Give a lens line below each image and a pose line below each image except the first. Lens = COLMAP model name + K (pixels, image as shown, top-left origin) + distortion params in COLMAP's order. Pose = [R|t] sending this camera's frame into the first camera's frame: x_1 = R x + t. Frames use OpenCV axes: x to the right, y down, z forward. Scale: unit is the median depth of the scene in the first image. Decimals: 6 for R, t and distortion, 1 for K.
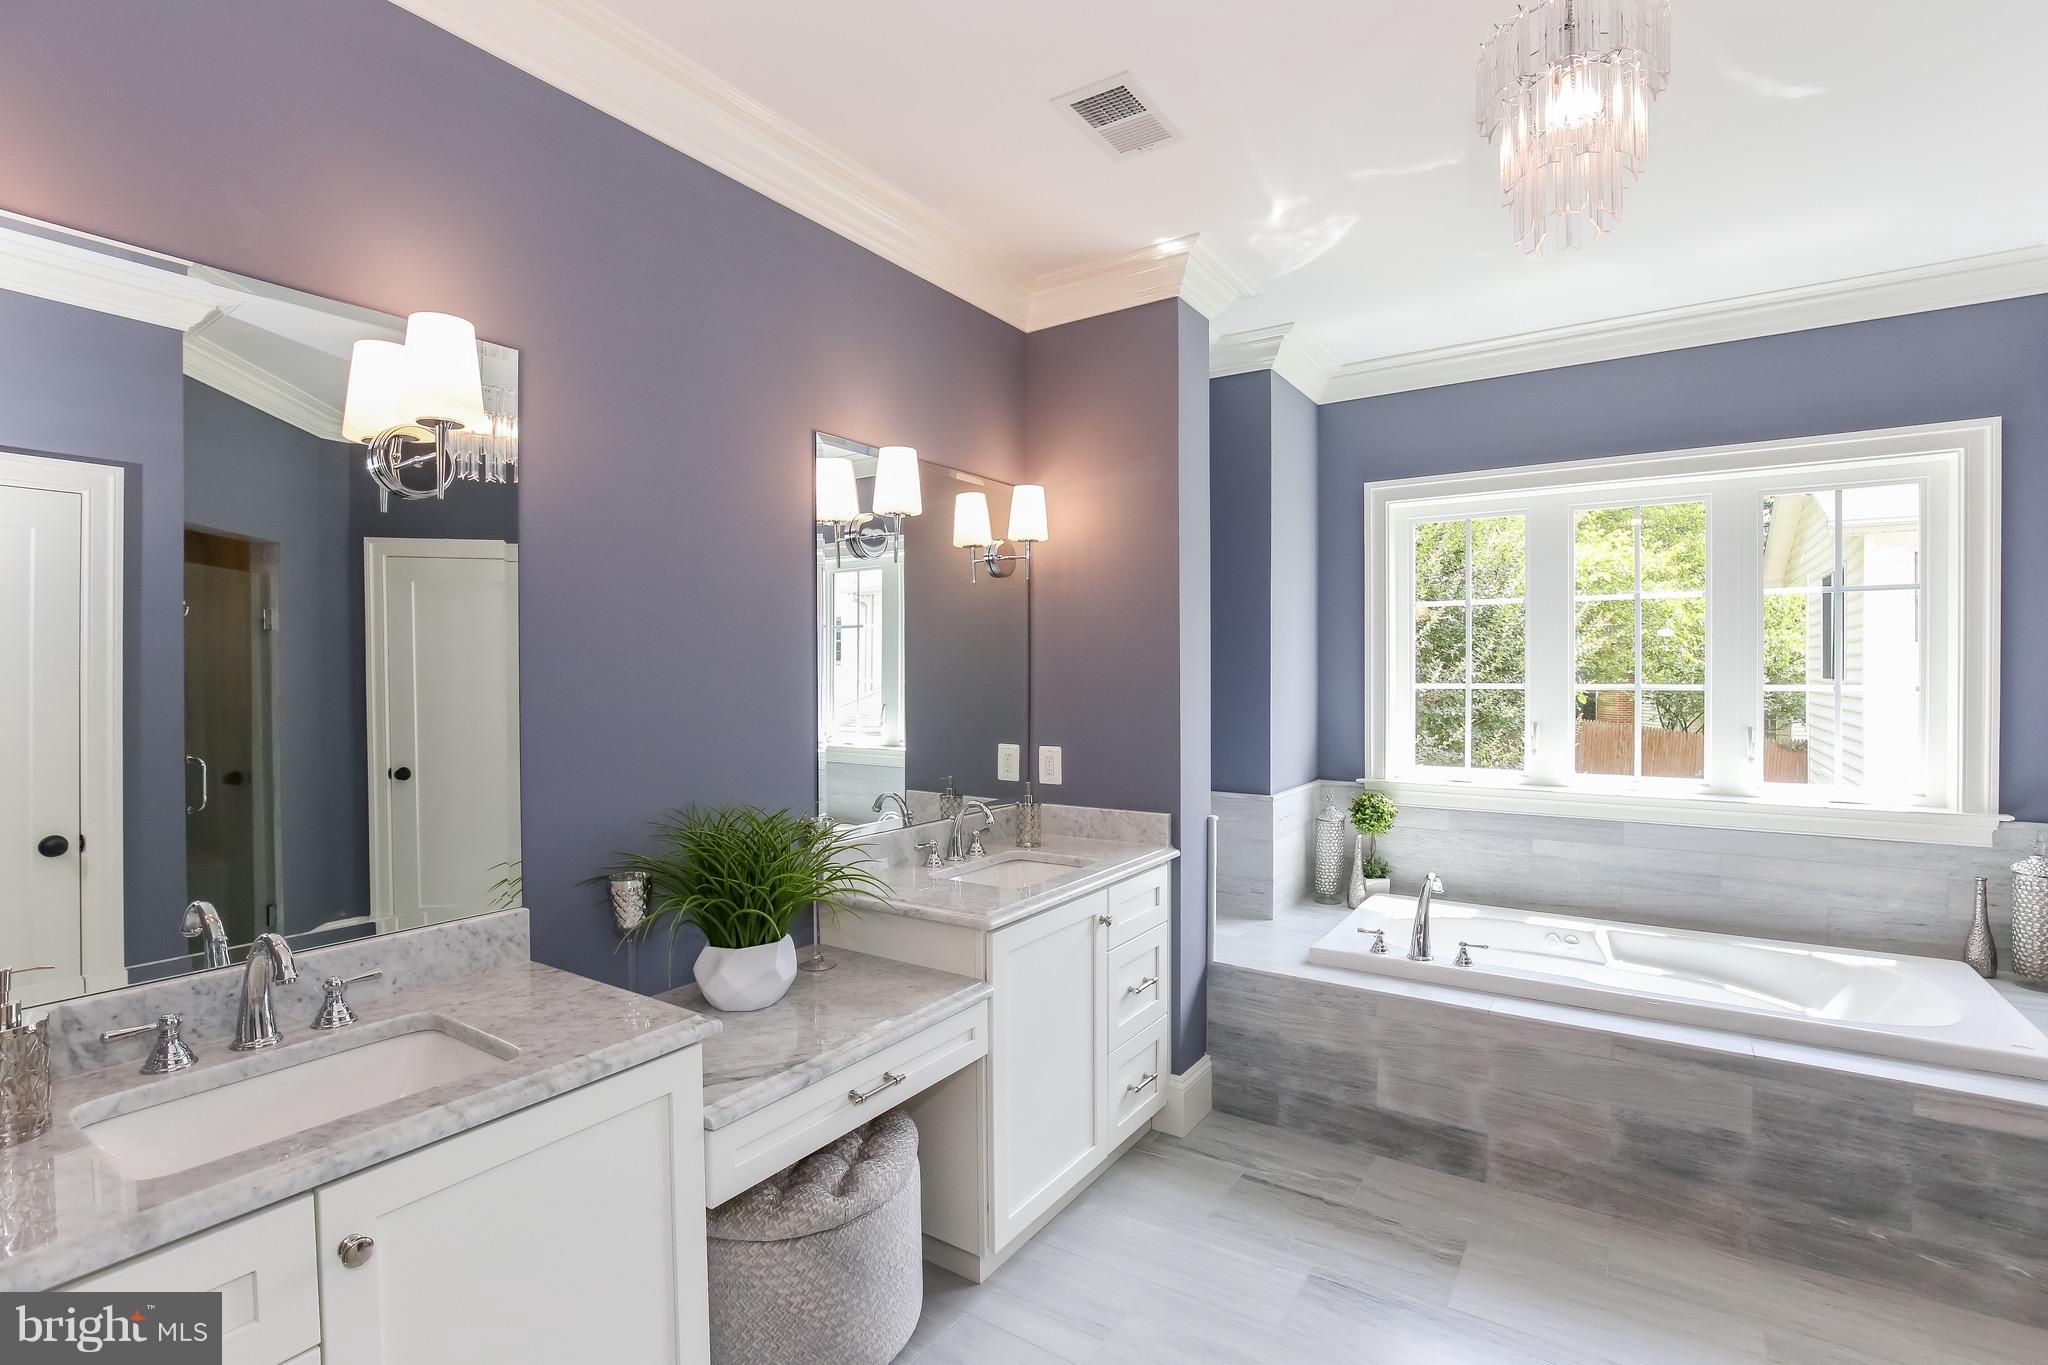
lens RADIAL K [[942.1, 0, 1030.8], [0, 942.1, 680.1], [0, 0, 1]] dist [-0.038726, 0.008594]
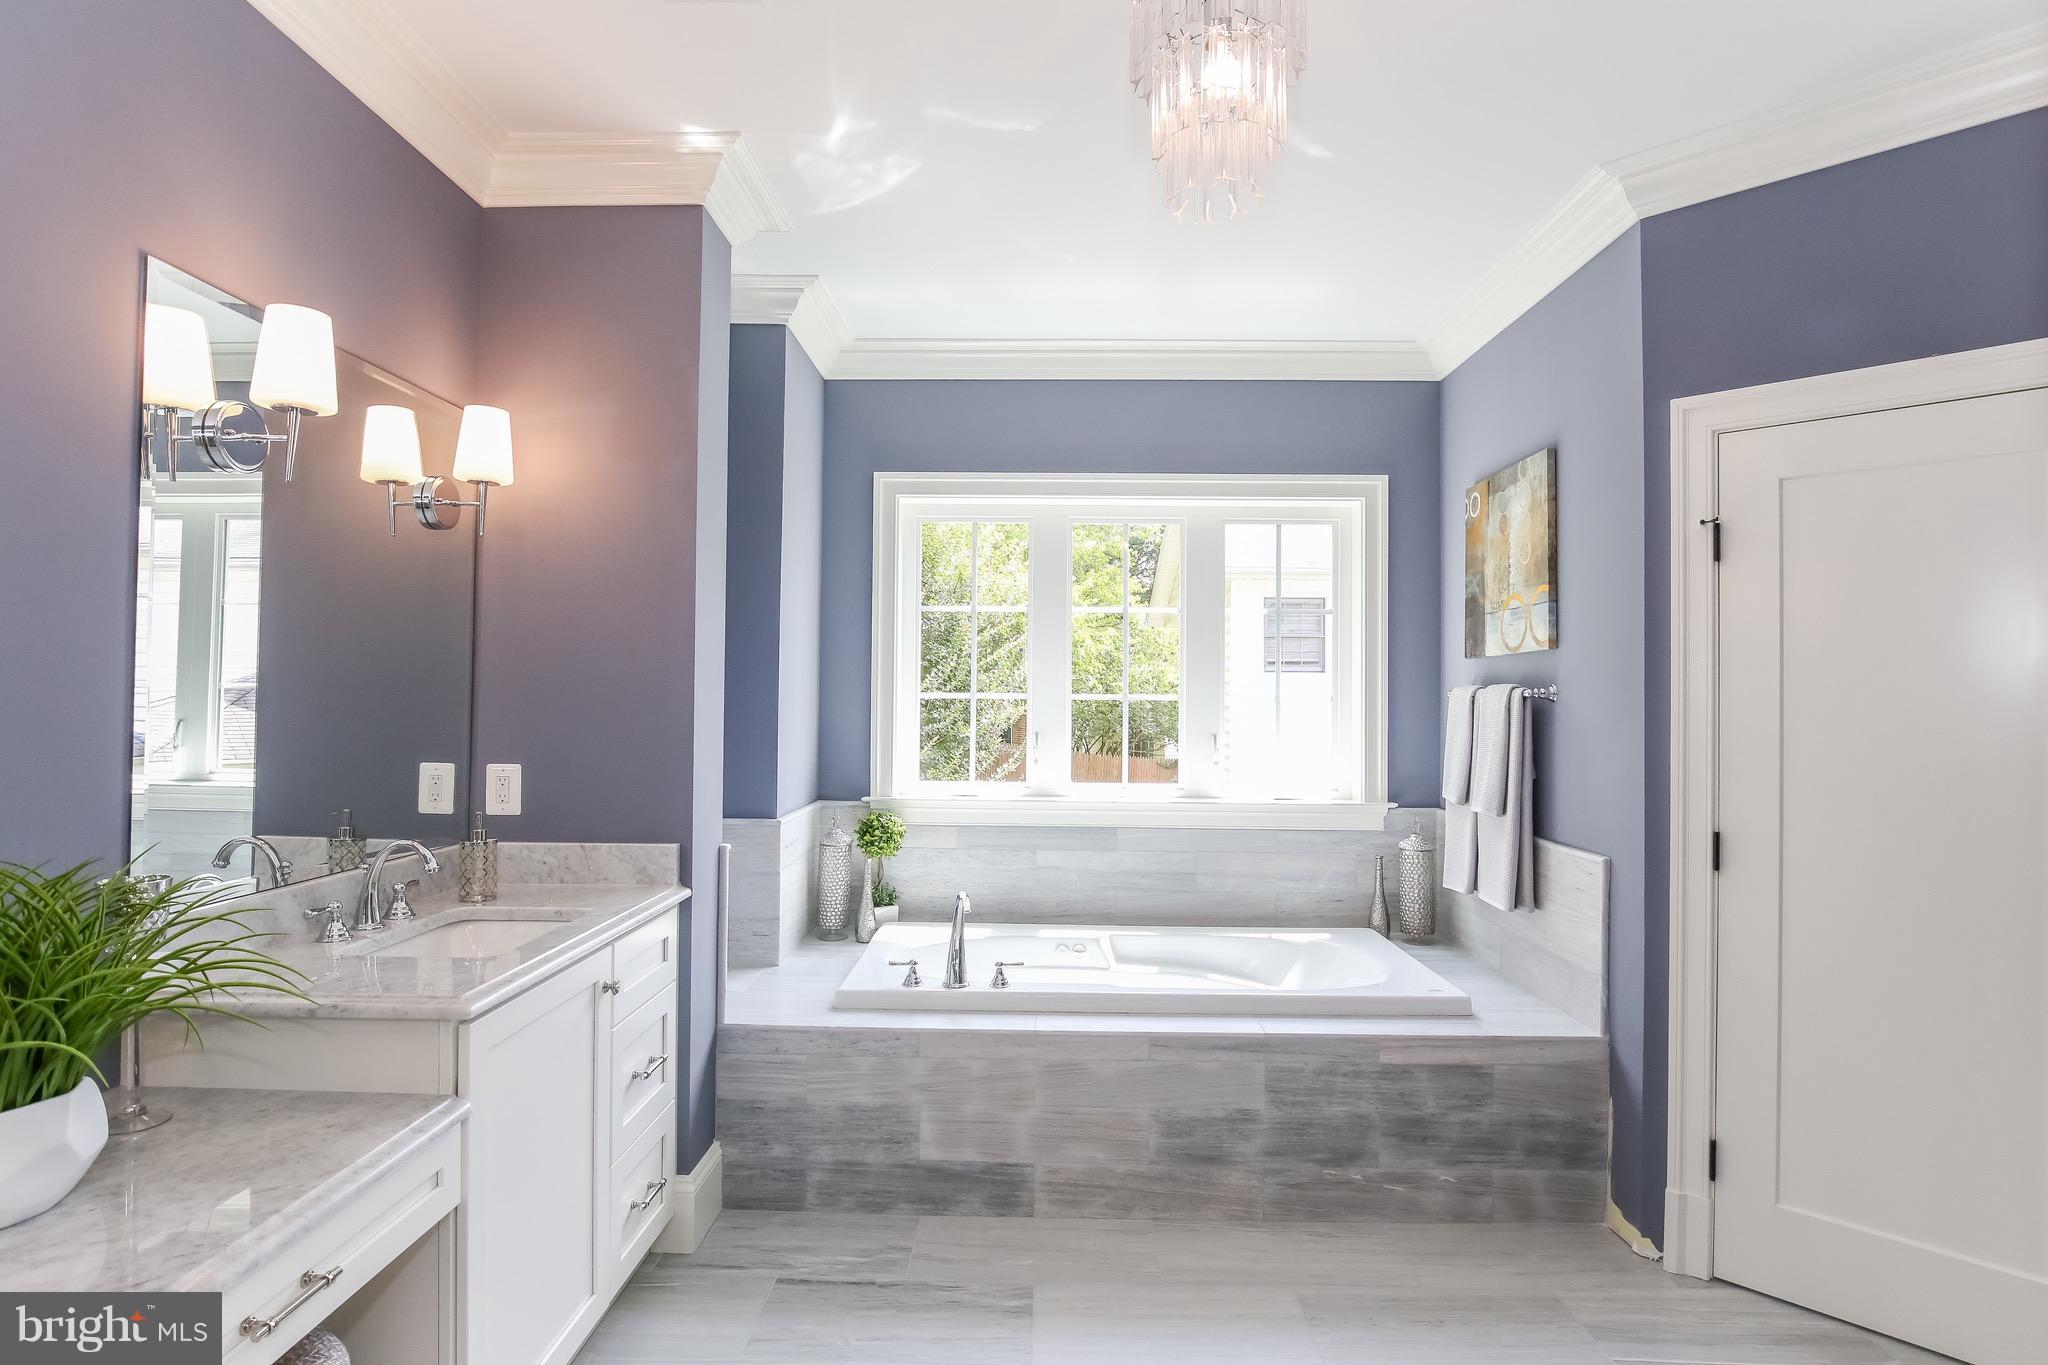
lens RADIAL K [[1032.5, 0, 1022.5], [0, 1032.5, 678.1], [0, 0, 1]] dist [-0.025436, 0.001267]
pose [[0.840115, 0.022901, 0.541925, -0.086082], [-0.007079, 0.999486, -0.031263, 0.028656], [-0.542362, 0.022429, 0.839845, 0.113052]]
